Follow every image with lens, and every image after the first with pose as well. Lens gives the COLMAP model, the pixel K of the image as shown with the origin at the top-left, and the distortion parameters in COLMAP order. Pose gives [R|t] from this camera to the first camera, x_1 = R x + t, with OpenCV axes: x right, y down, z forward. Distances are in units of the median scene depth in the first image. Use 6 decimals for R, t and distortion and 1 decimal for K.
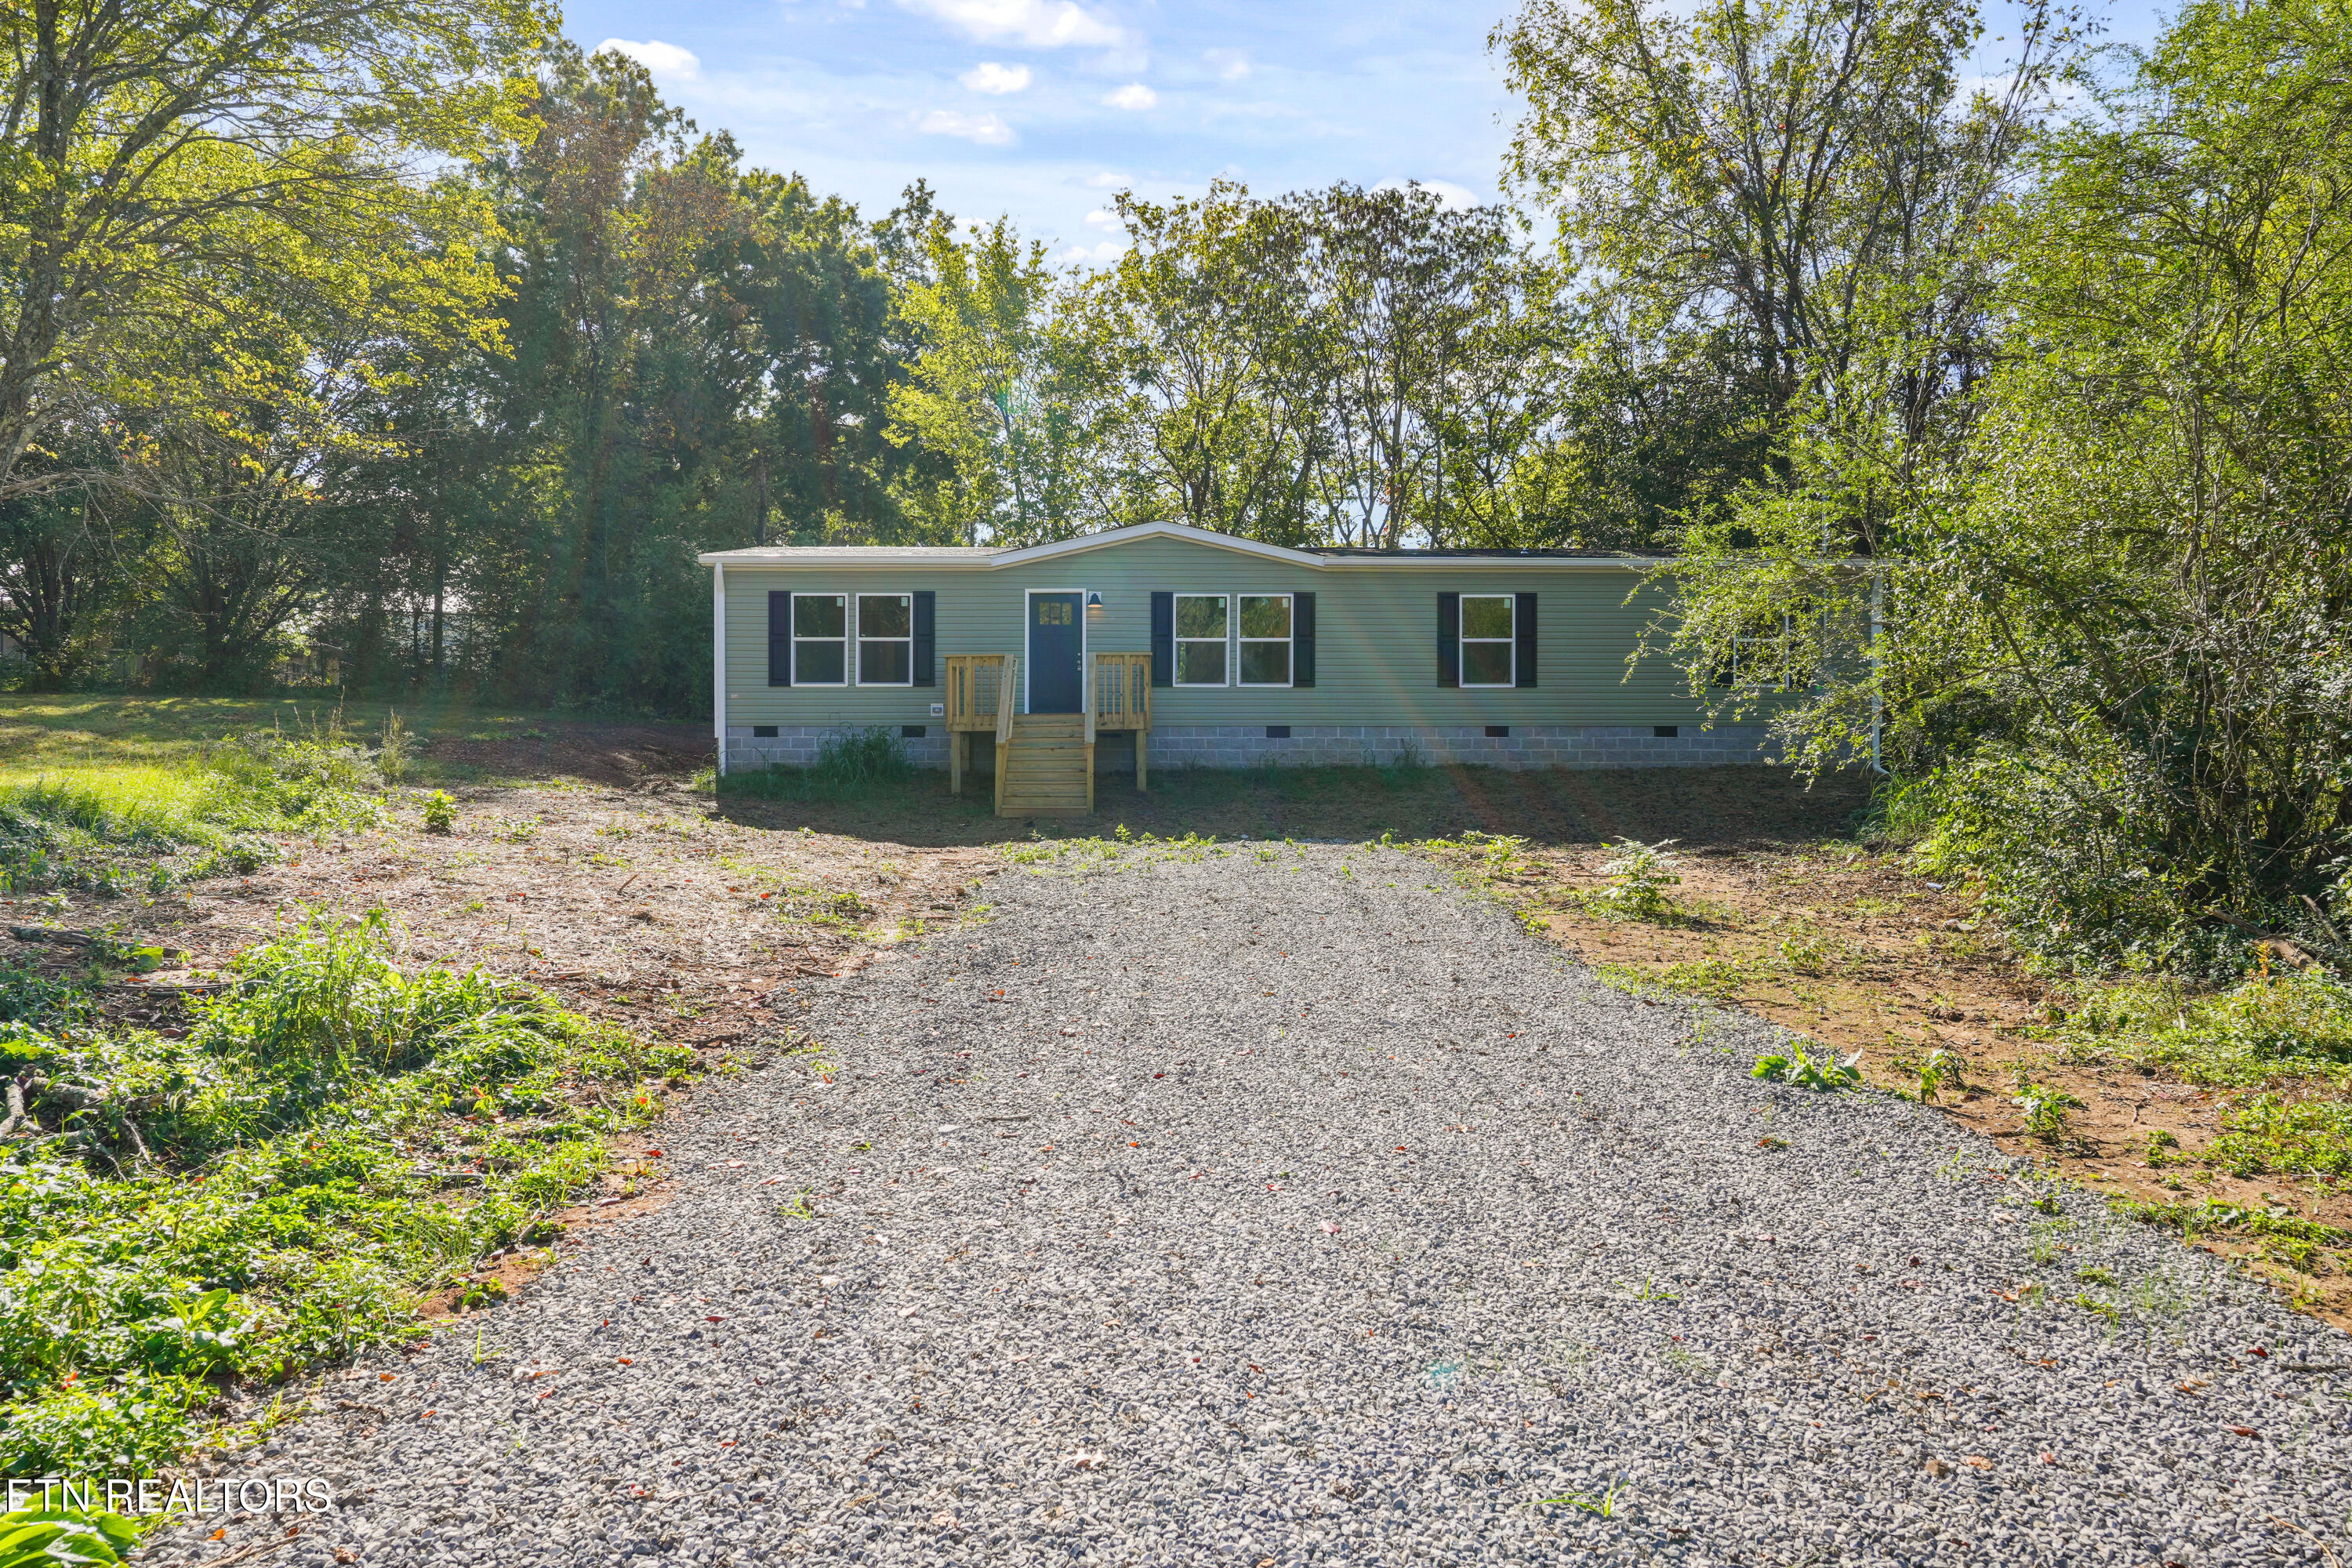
lens RADIAL K [[1651.4, 0, 1175.2], [0, 1651.4, 791.7], [0, 0, 1]] dist [-0.000071, -0.002664]
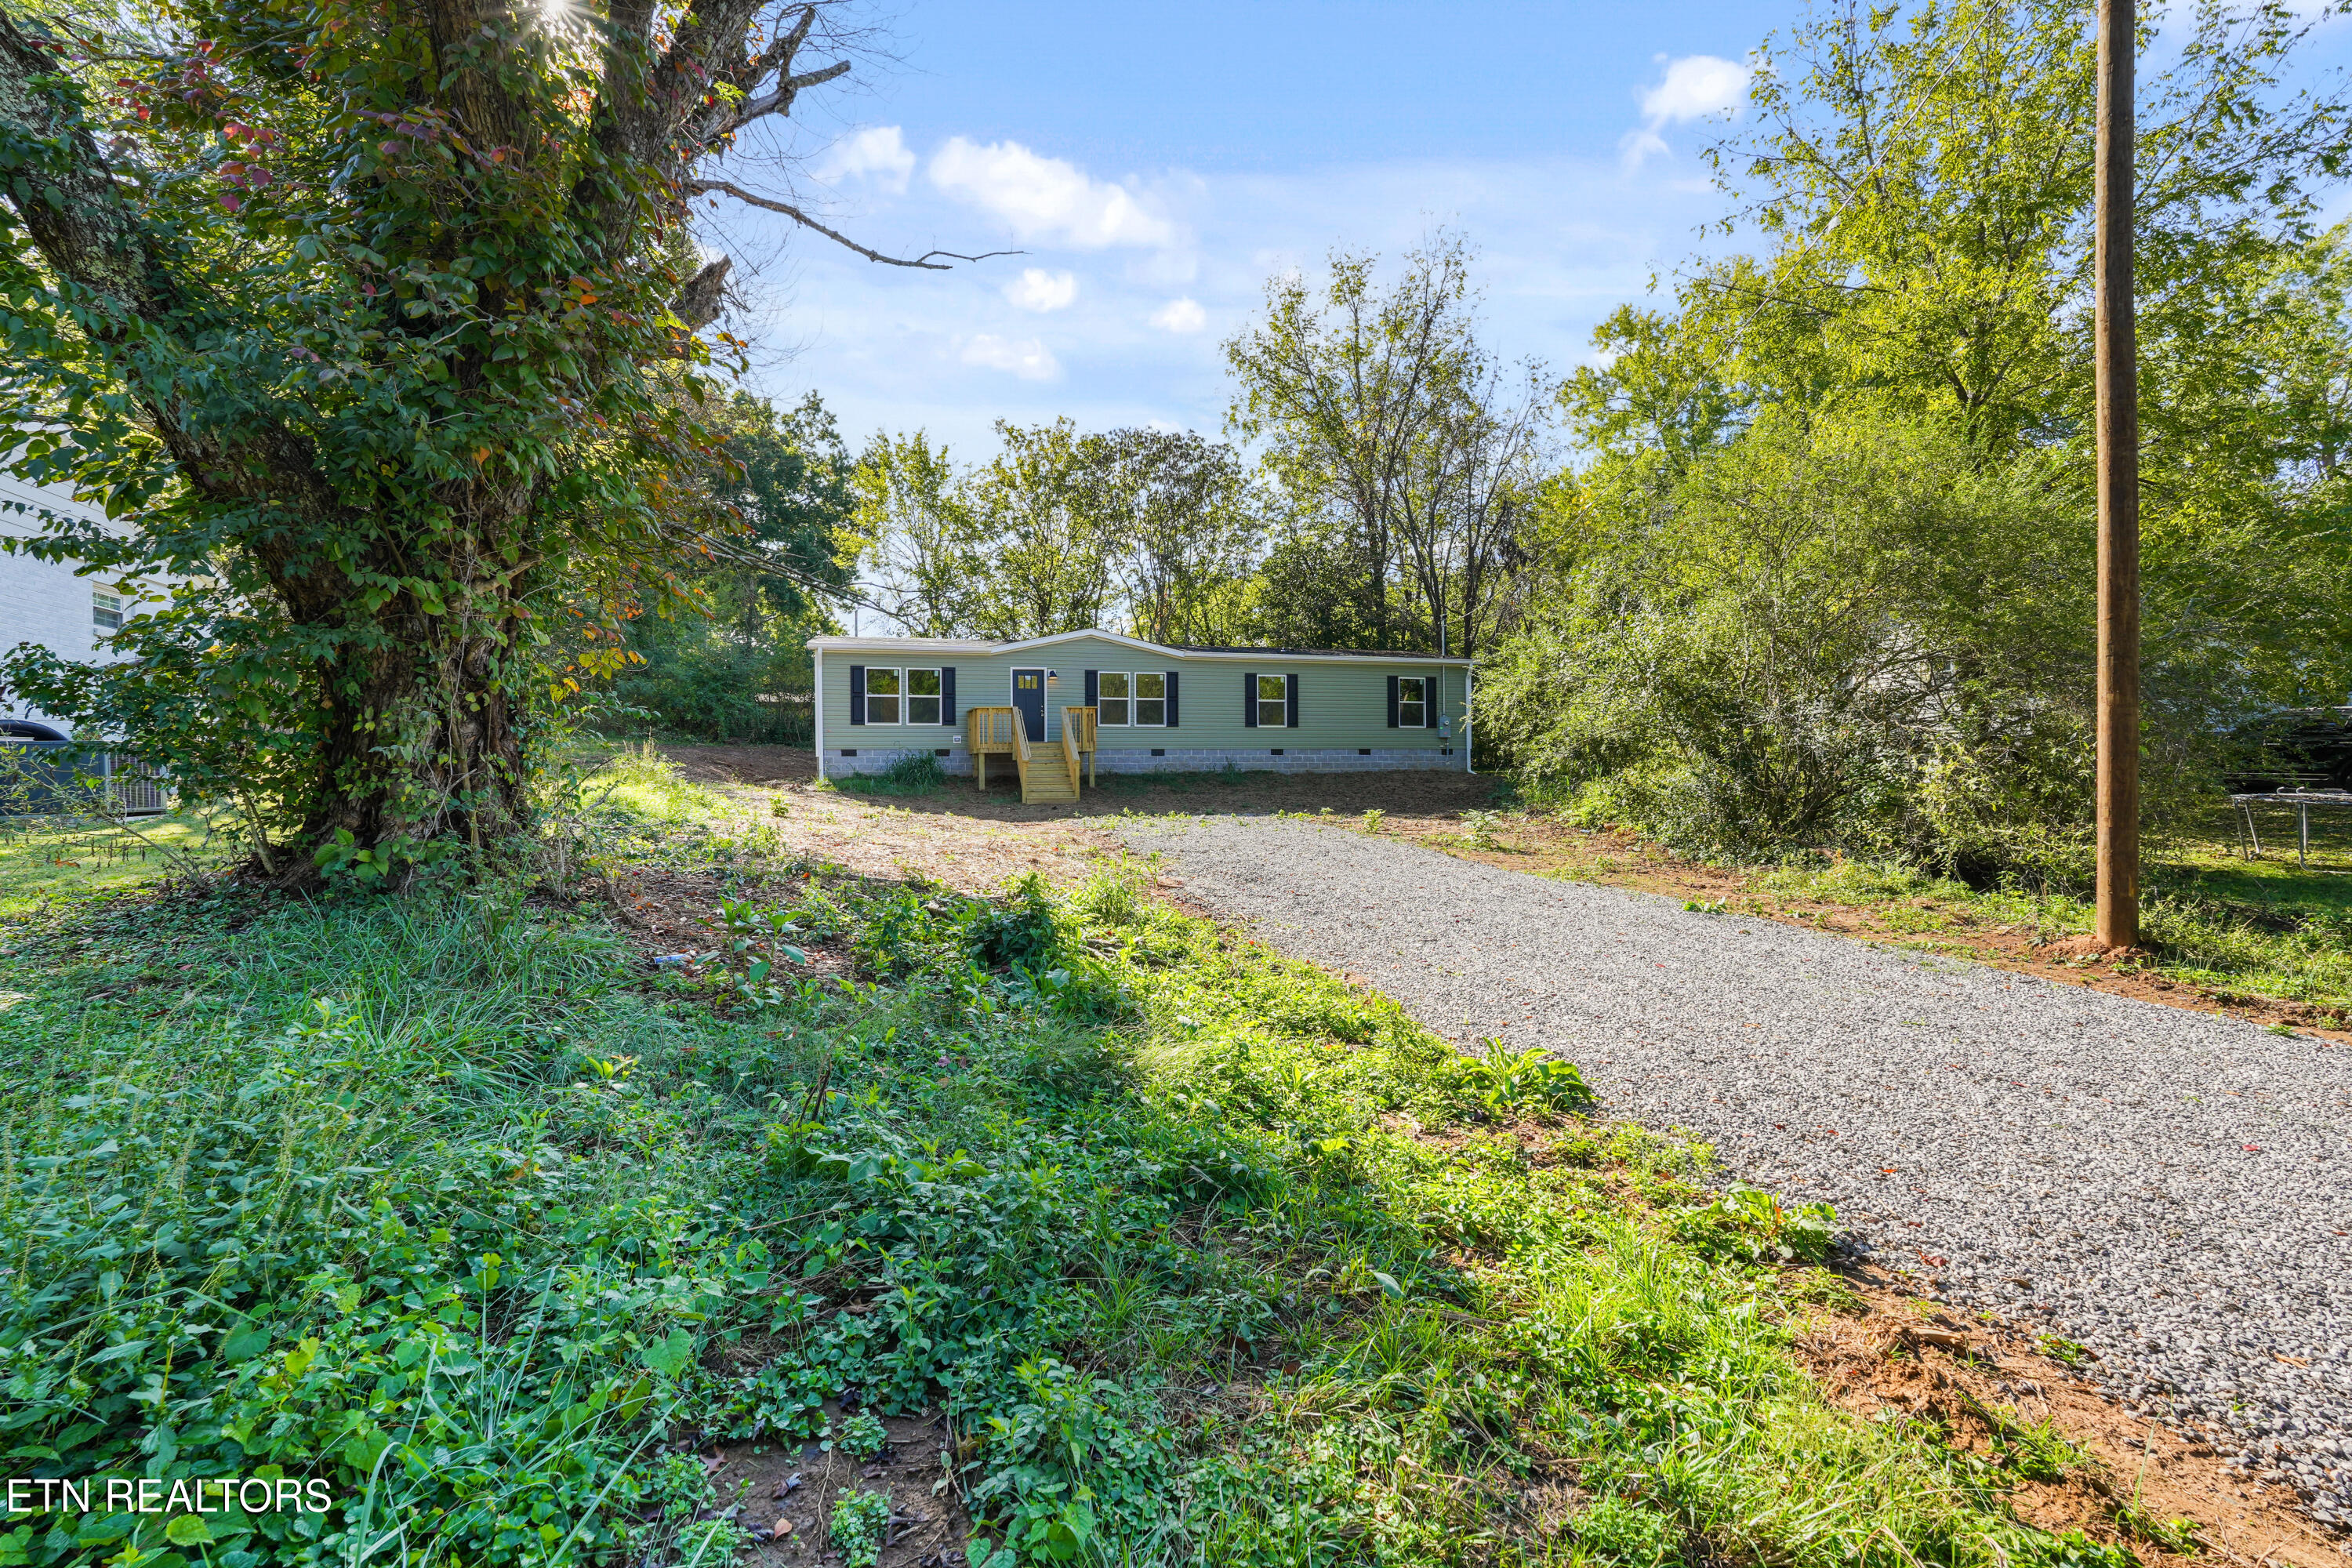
lens RADIAL K [[1056.8, 0, 1177.6], [0, 1056.8, 771.6], [0, 0, 1]] dist [-0.009855, 0.006949]
pose [[0.969594, -0.005544, 0.244658, -0.183892], [0.009171, 0.999864, -0.013687, -0.001449], [-0.244549, 0.015515, 0.969513, -0.065826]]
